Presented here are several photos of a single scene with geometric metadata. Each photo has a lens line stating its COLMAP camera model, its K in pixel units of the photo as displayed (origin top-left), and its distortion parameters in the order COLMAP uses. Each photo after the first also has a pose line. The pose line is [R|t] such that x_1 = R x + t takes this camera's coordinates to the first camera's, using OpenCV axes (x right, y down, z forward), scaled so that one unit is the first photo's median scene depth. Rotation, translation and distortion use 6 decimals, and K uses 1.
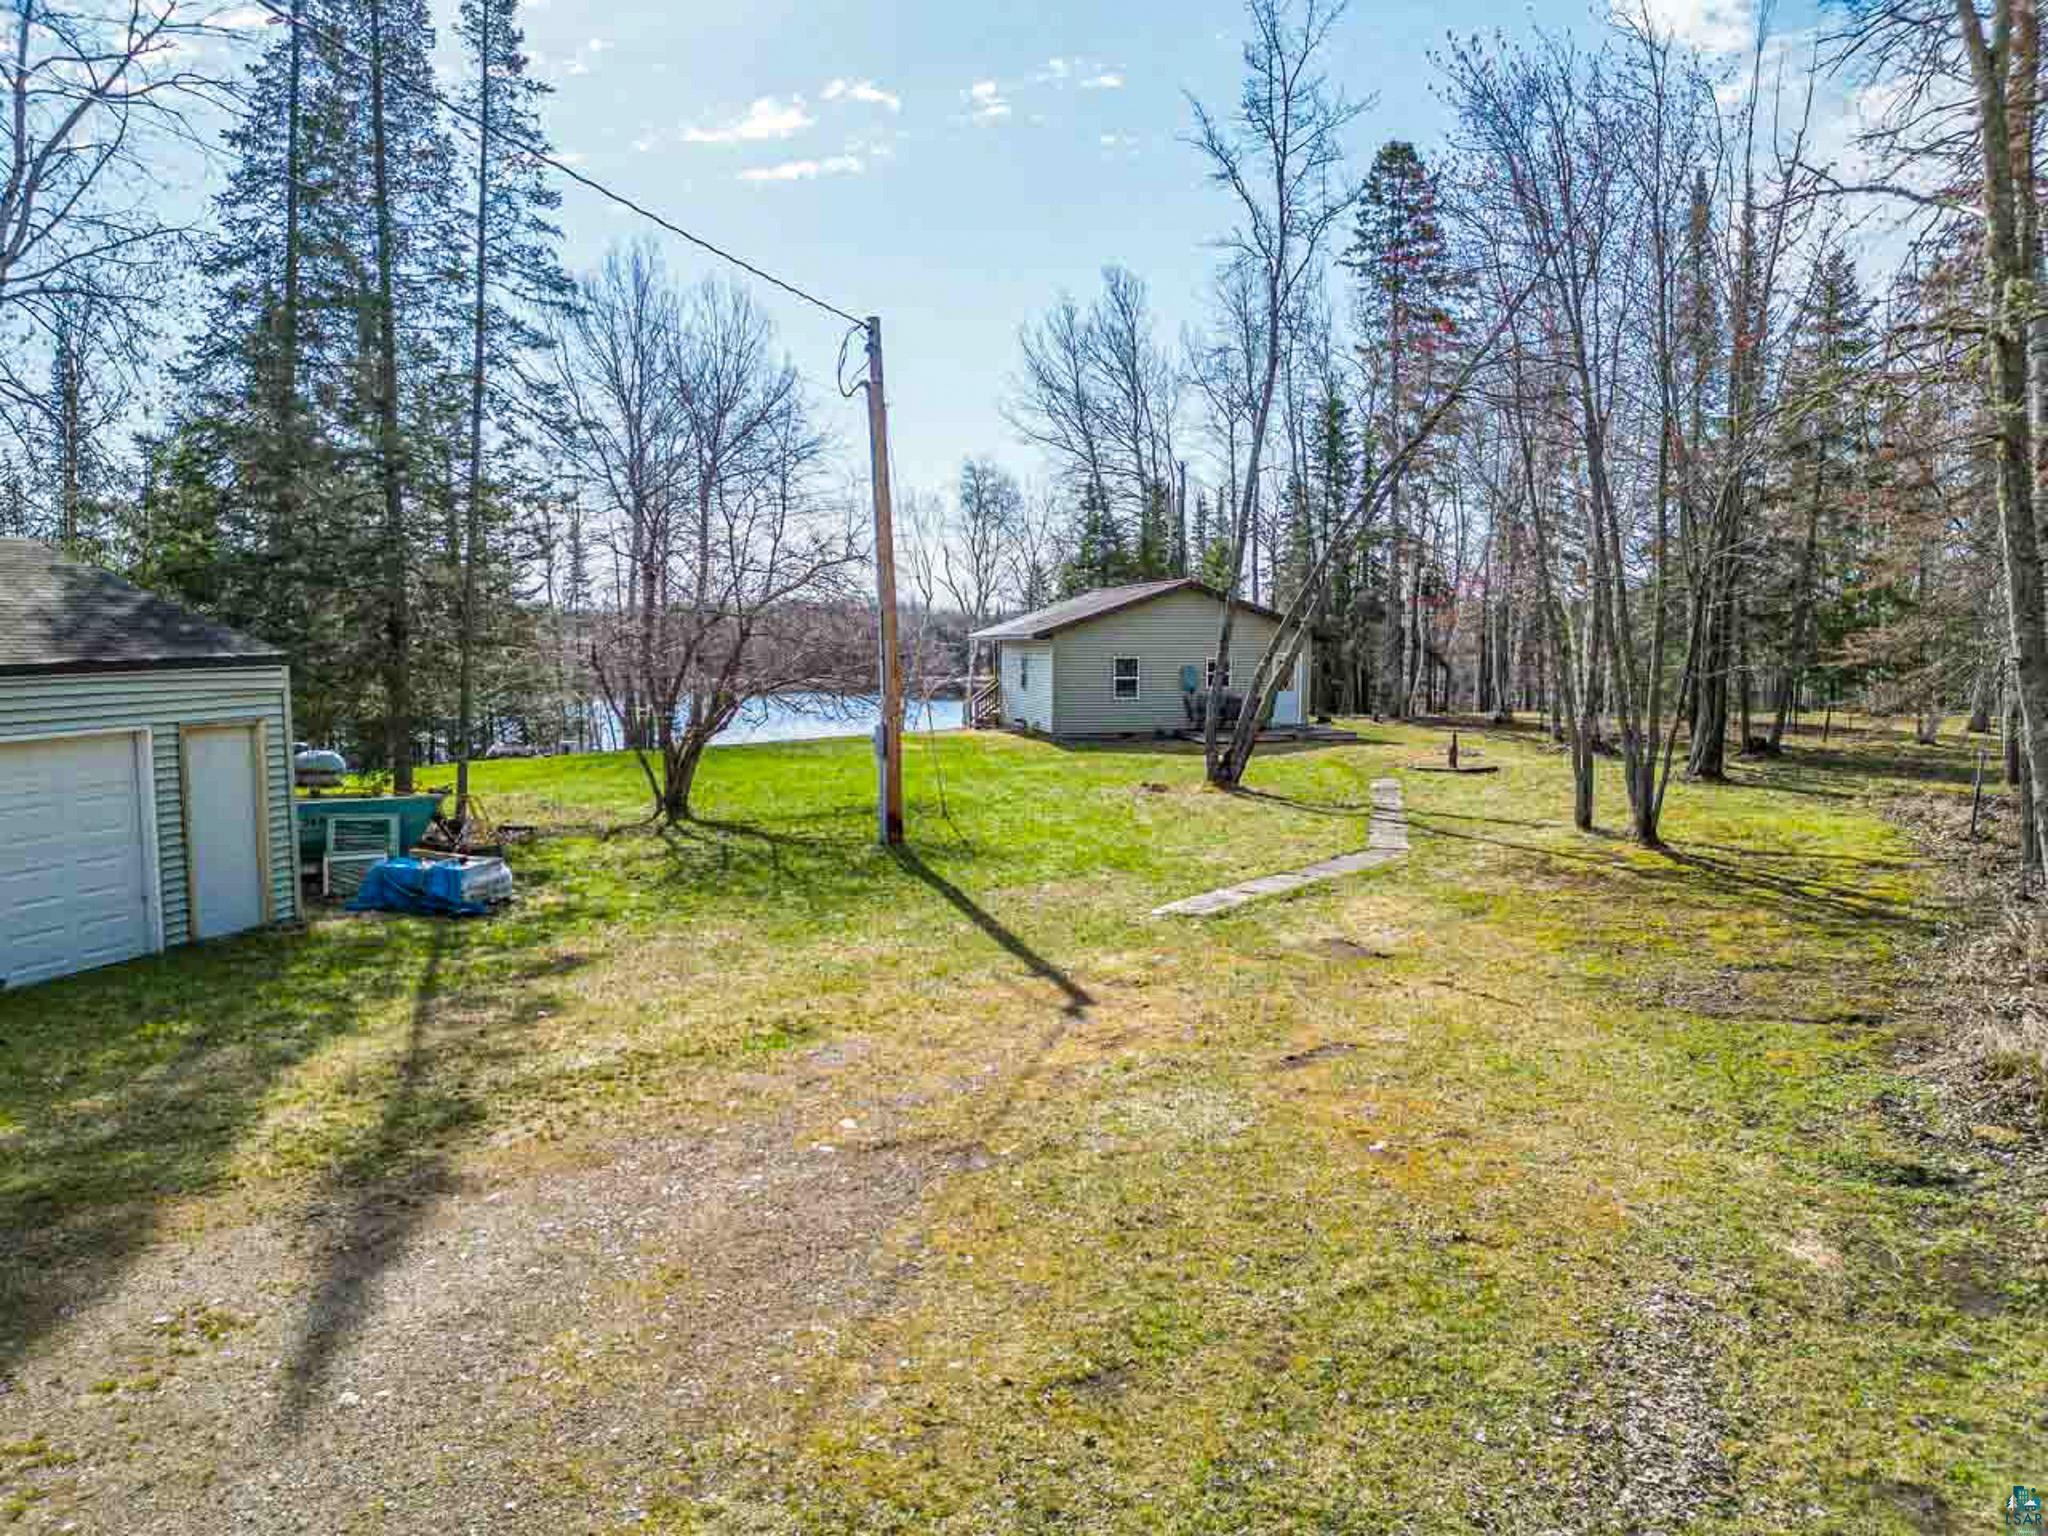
lens RADIAL K [[1403.2, 0, 1020.4], [0, 1403.2, 766.5], [0, 0, 1]] dist [0.039115, -0.031273]
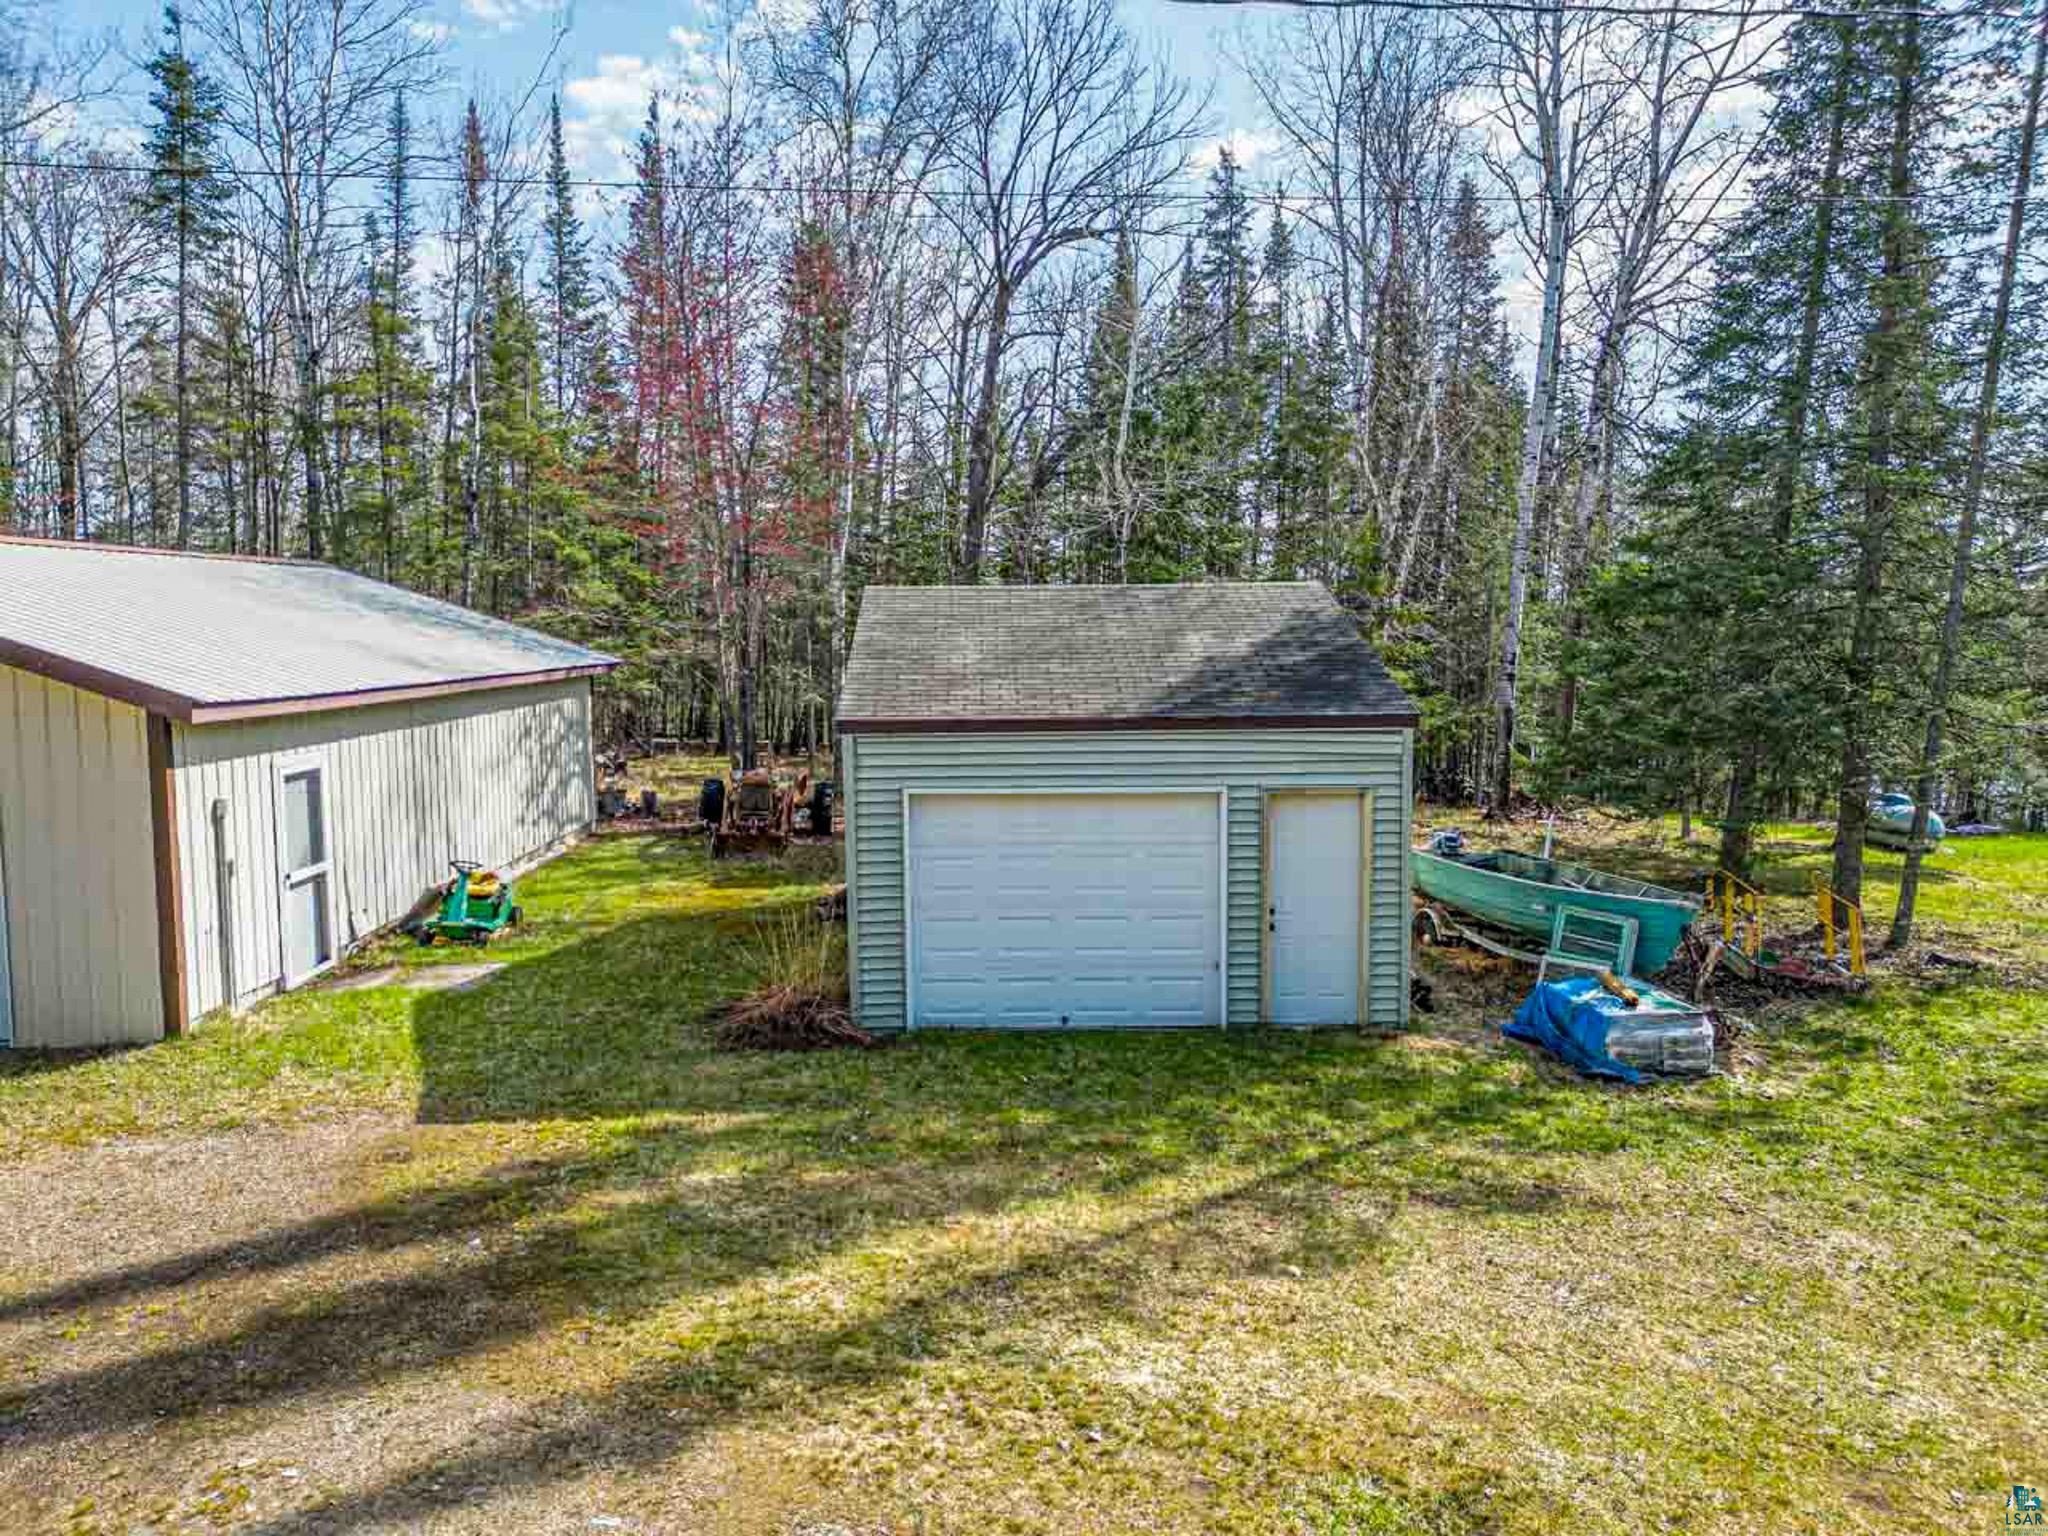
lens RADIAL K [[1403.2, 0, 1025.0], [0, 1403.2, 767.1], [0, 0, 1]] dist [0.039115, -0.031273]
pose [[0.324892, 0.087946, -0.941653, 0.246400], [-0.086638, 0.994248, 0.062966, -0.101224], [0.941774, 0.061126, 0.330643, 0.642849]]
